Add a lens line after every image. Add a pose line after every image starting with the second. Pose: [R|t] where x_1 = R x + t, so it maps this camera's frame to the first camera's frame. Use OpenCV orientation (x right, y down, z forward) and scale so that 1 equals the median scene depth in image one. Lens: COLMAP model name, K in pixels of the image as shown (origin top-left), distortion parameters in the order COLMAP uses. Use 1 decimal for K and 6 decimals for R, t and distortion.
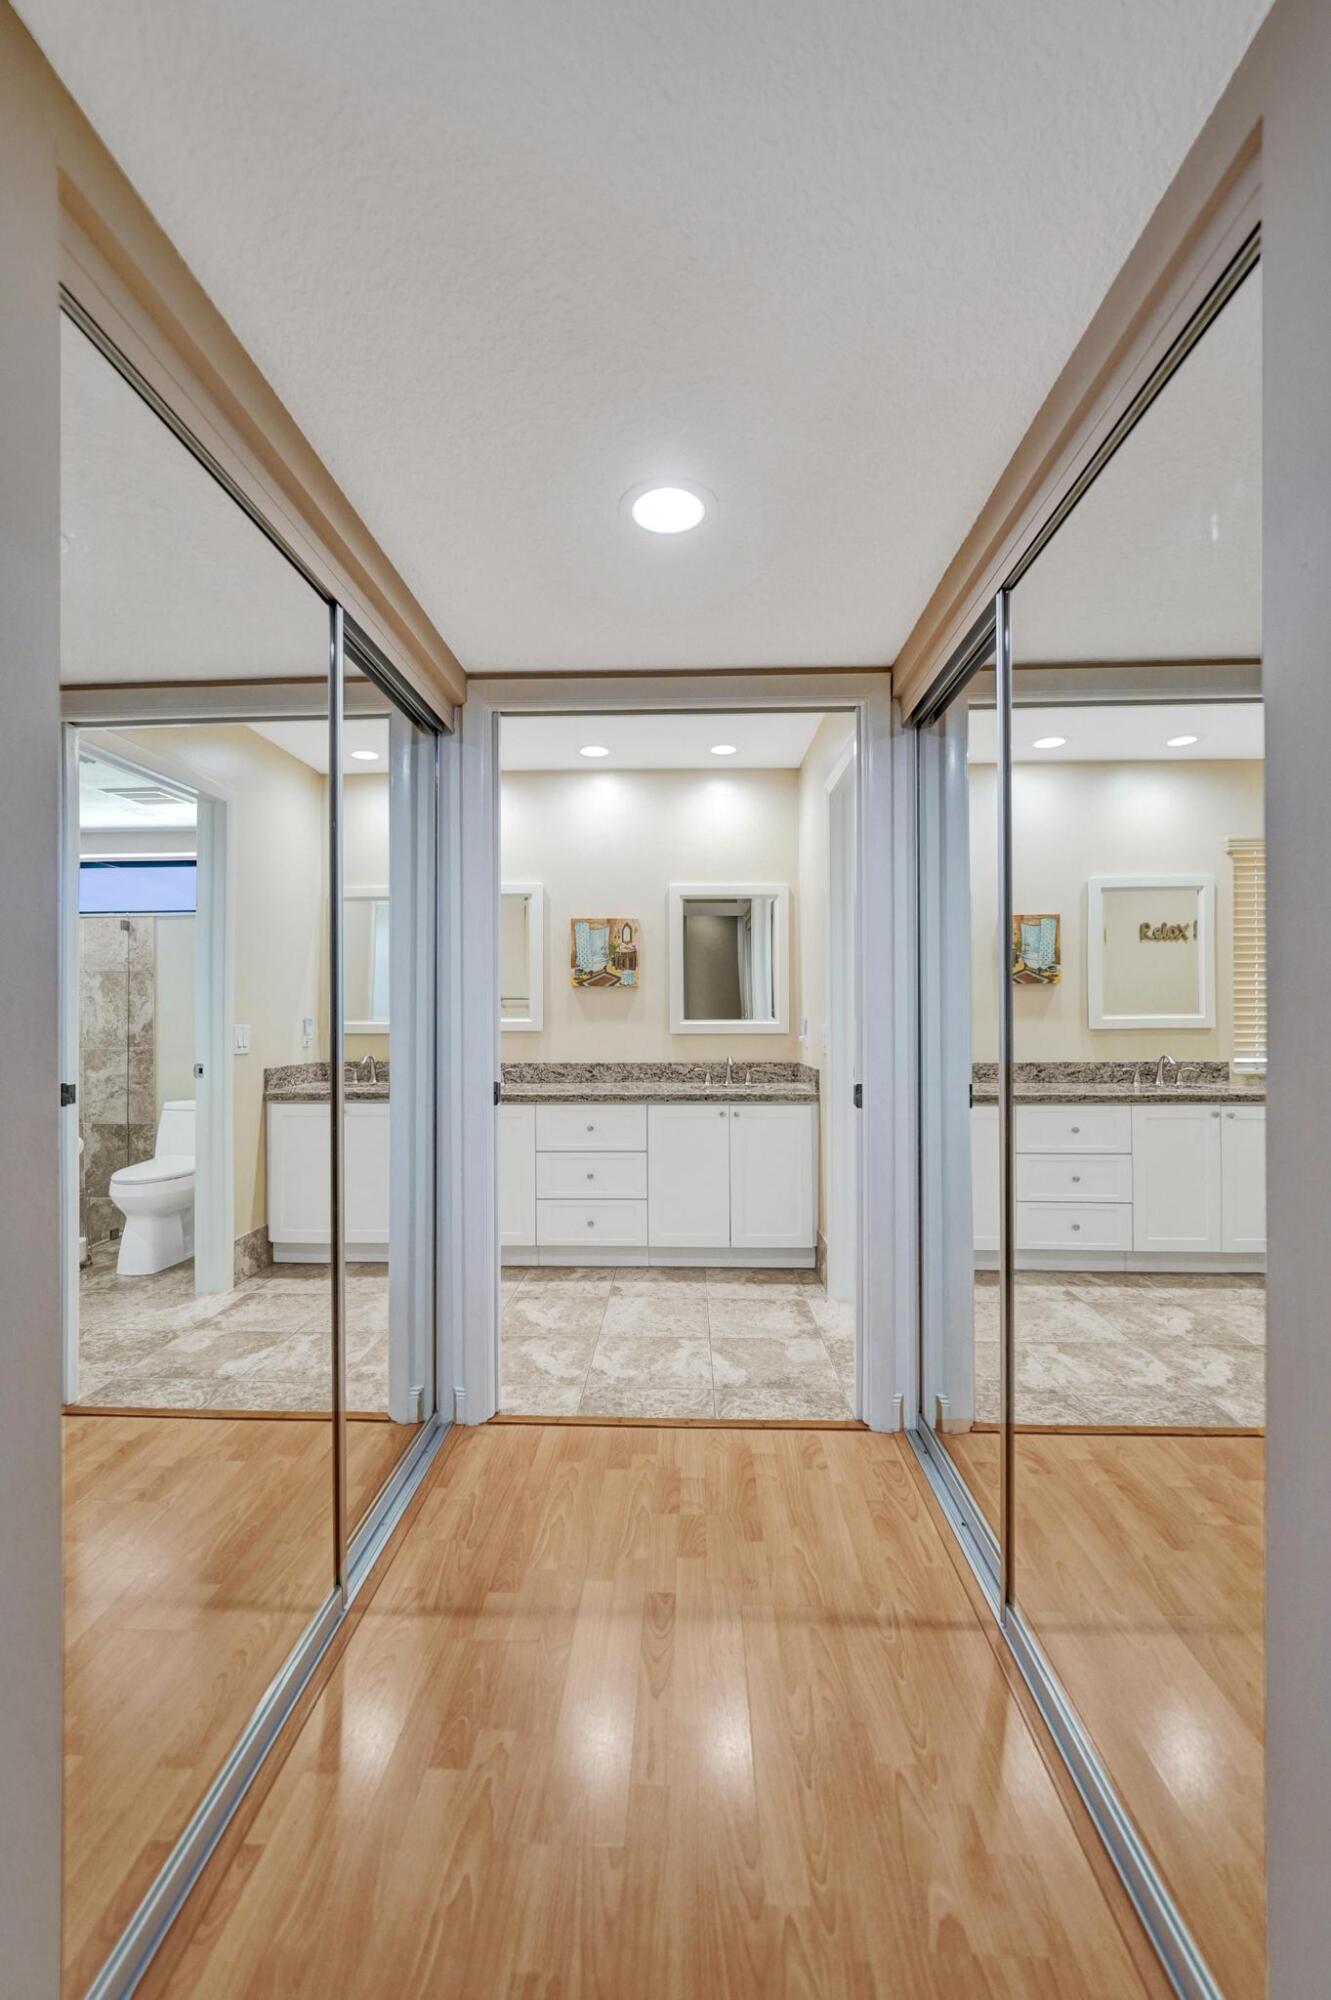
lens RADIAL K [[838.0, 0, 657.9], [0, 838.0, 1005.2], [0, 0, 1]] dist [-0.000774, -0.000076]
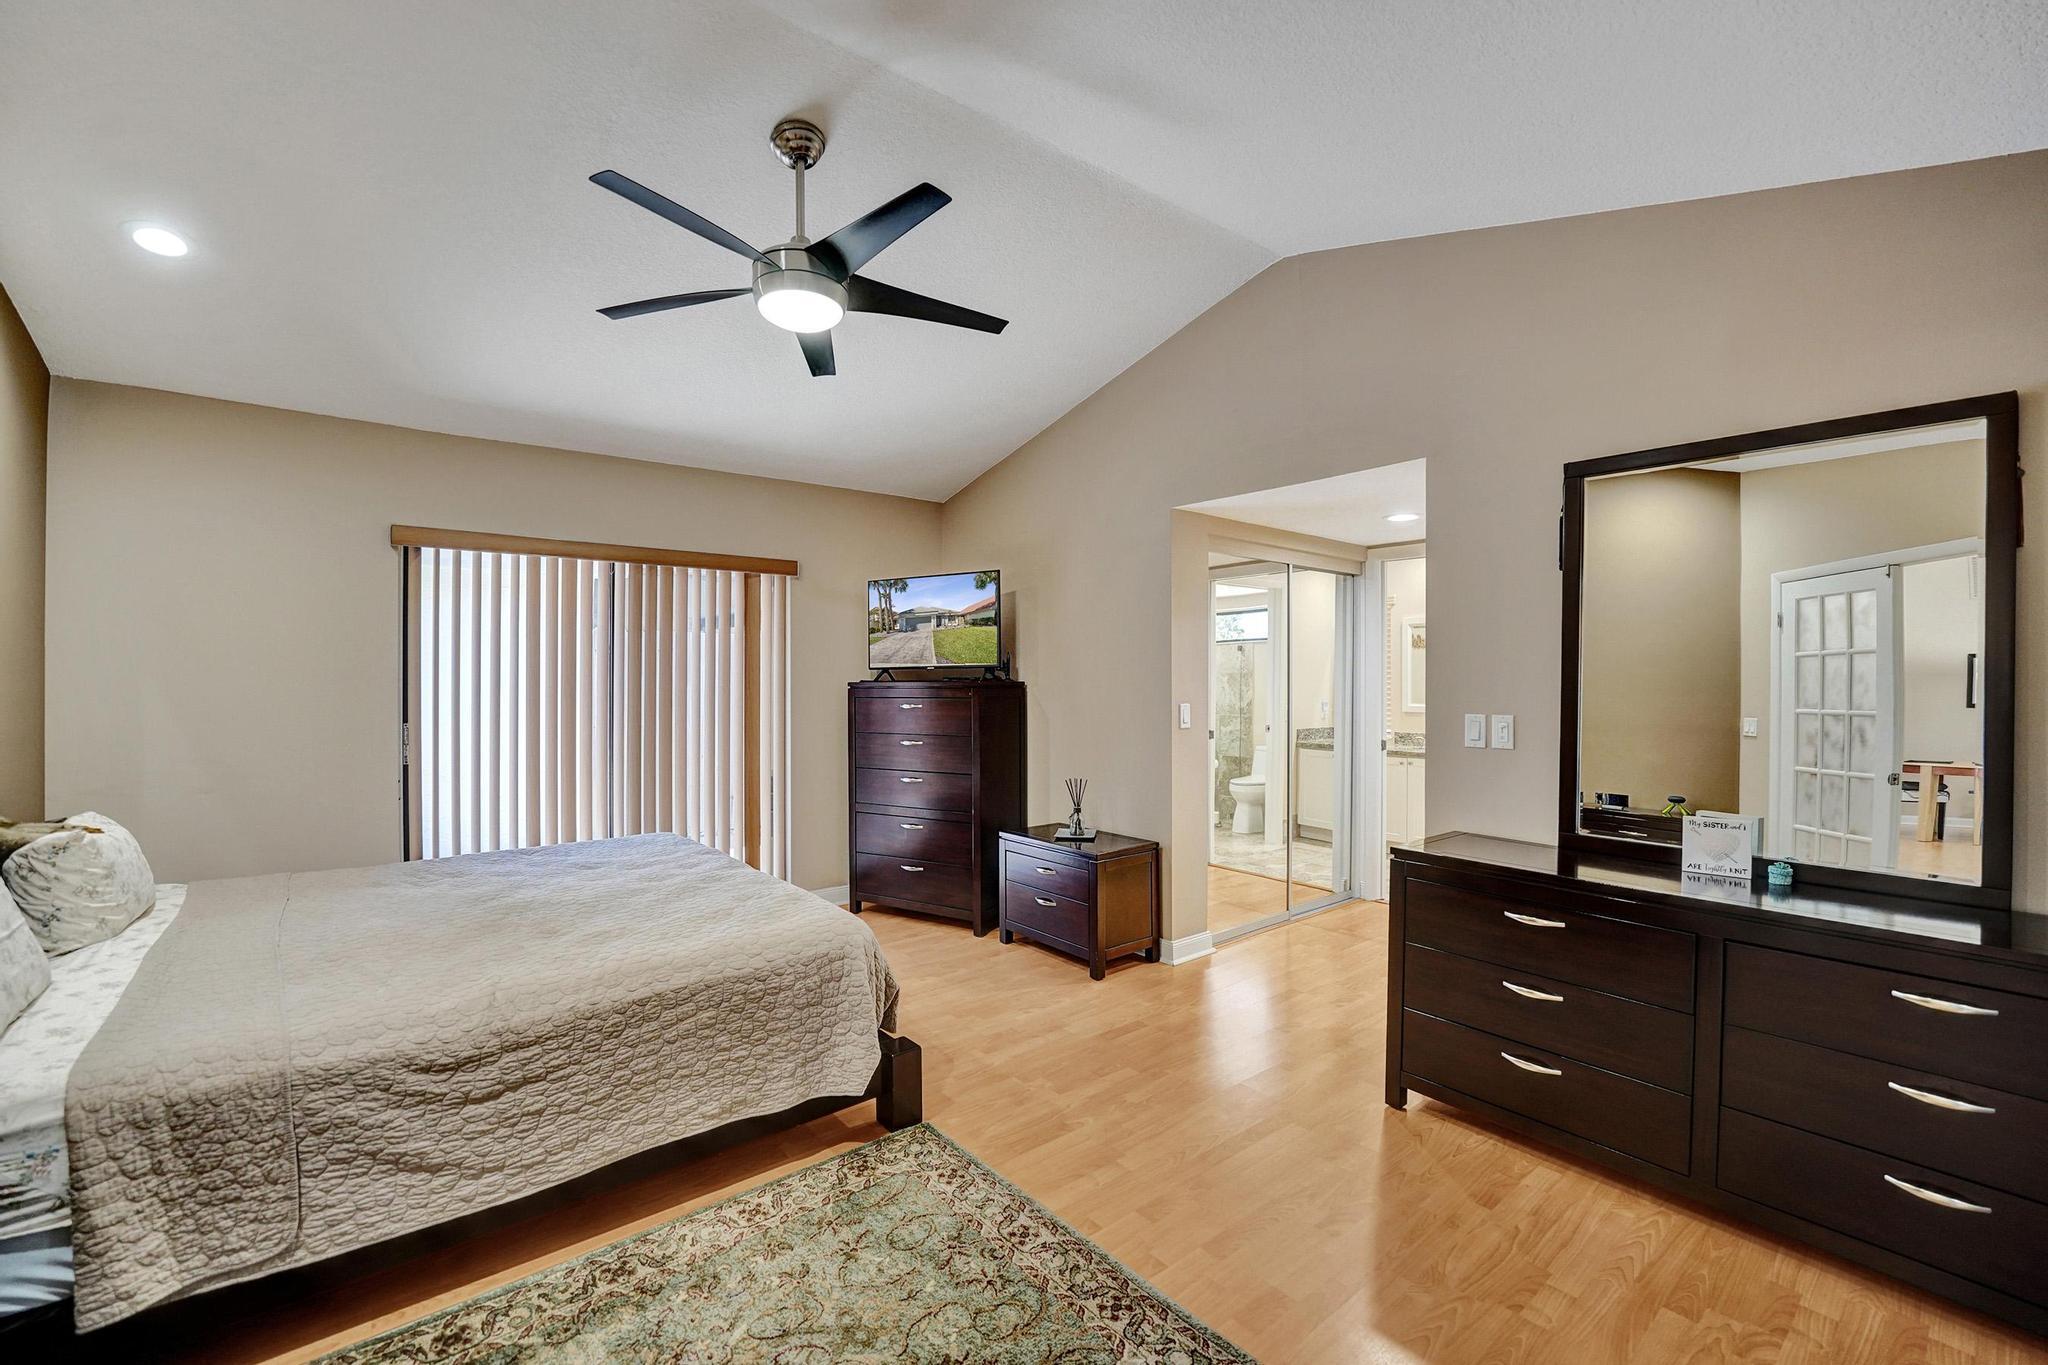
lens RADIAL K [[840.7, 0, 1019.2], [0, 840.7, 682.3], [0, 0, 1]] dist [0.000237, 0.000003]
pose [[0.665702, 0.016693, -0.746031, 0.457536], [-0.011014, 0.999861, 0.012544, -0.041850], [0.746137, -0.000134, 0.665793, -0.641311]]
